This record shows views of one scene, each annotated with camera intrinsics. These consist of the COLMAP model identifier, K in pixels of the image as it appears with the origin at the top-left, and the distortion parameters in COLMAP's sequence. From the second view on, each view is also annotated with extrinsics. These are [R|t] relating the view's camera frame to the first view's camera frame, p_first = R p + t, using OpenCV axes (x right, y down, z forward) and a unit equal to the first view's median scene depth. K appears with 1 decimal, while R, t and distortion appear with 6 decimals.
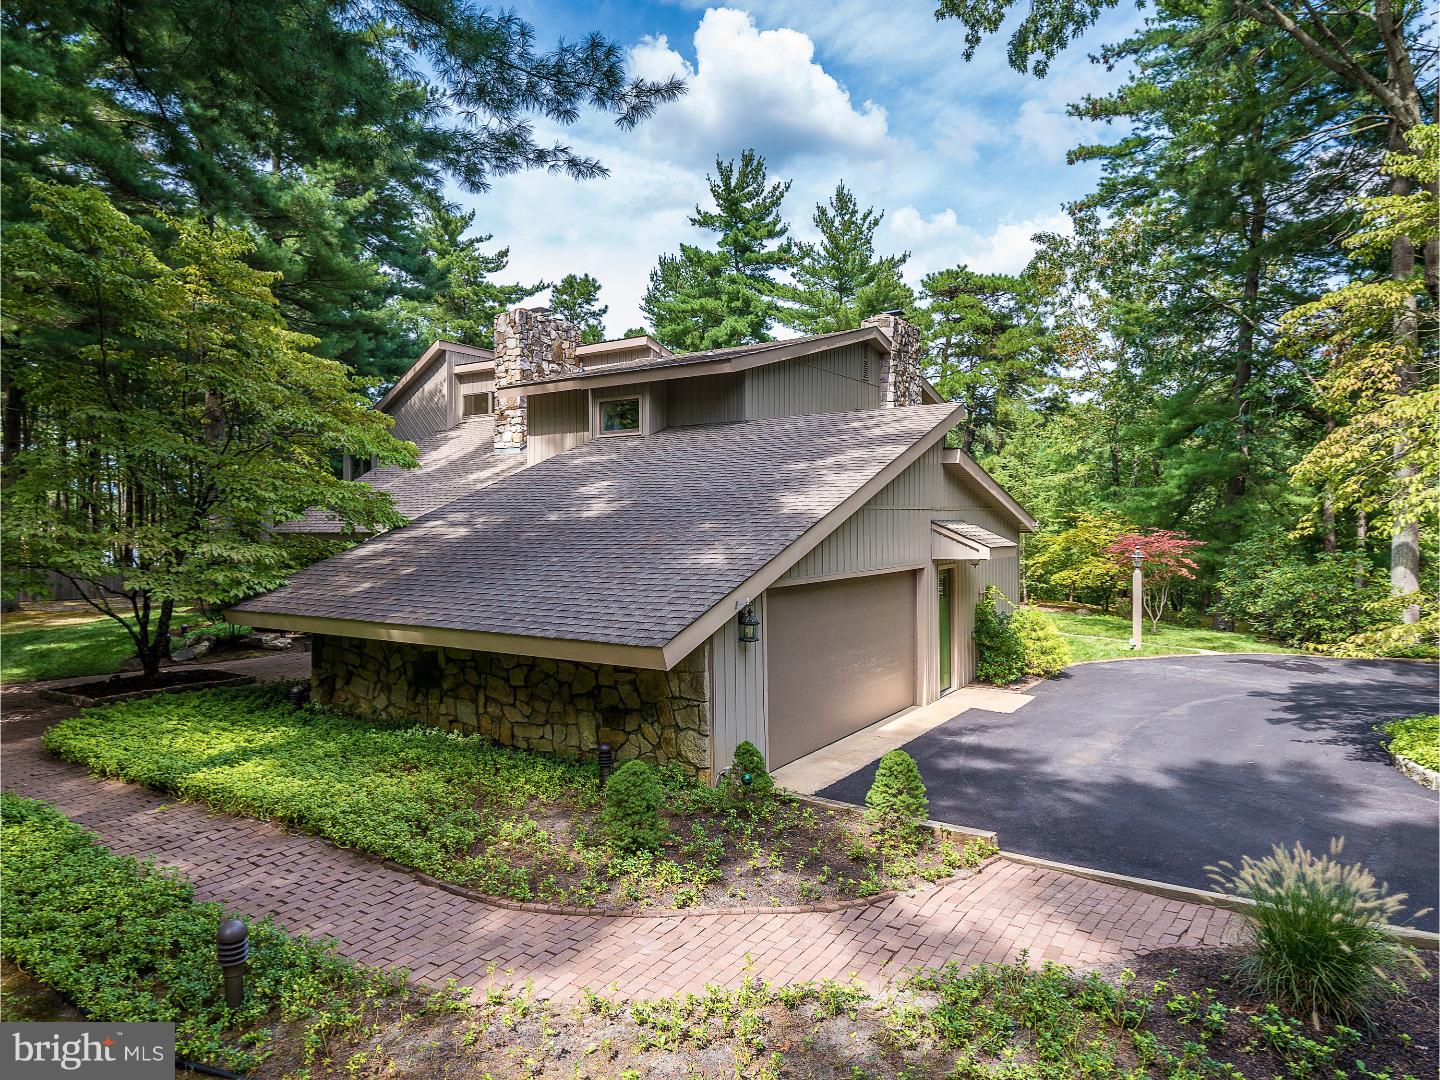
lens RADIAL K [[891.9, 0, 721.1], [0, 891.9, 540.8], [0, 0, 1]] dist [-0.000721, -0.000040]
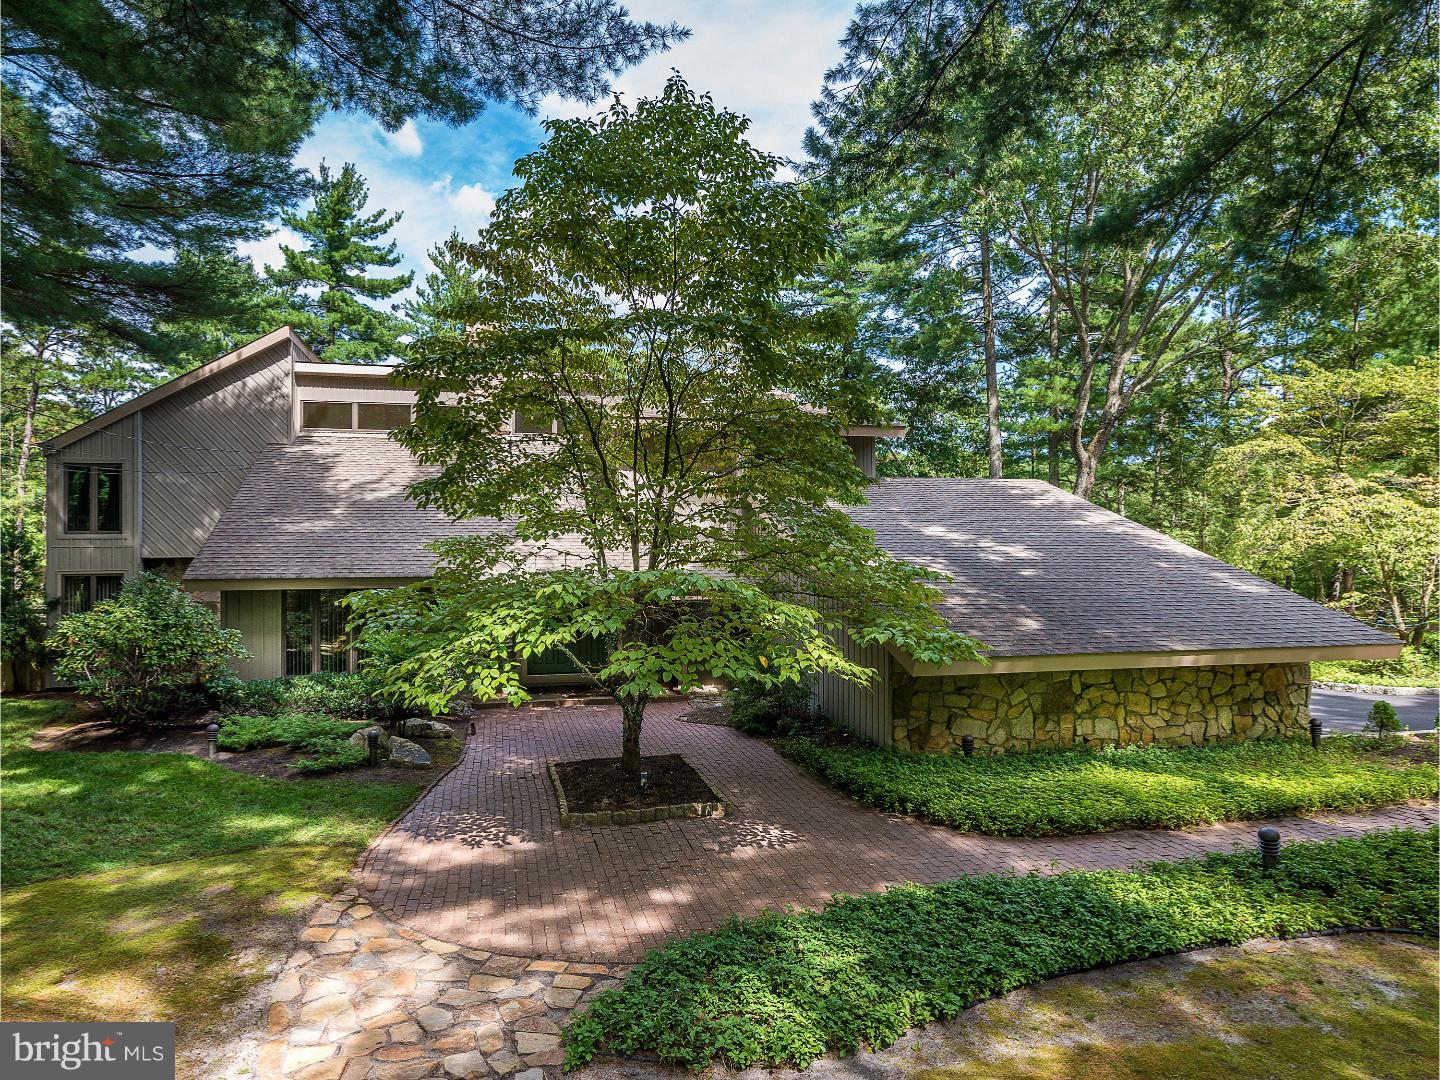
lens RADIAL K [[831.4, 0, 719.5], [0, 831.4, 549.5], [0, 0, 1]] dist [0.005054, 0.000406]
pose [[0.688872, 0.018274, 0.724653, -0.568332], [0.010988, 0.999304, -0.035645, -0.003540], [-0.724800, 0.032518, 0.688192, 0.241764]]
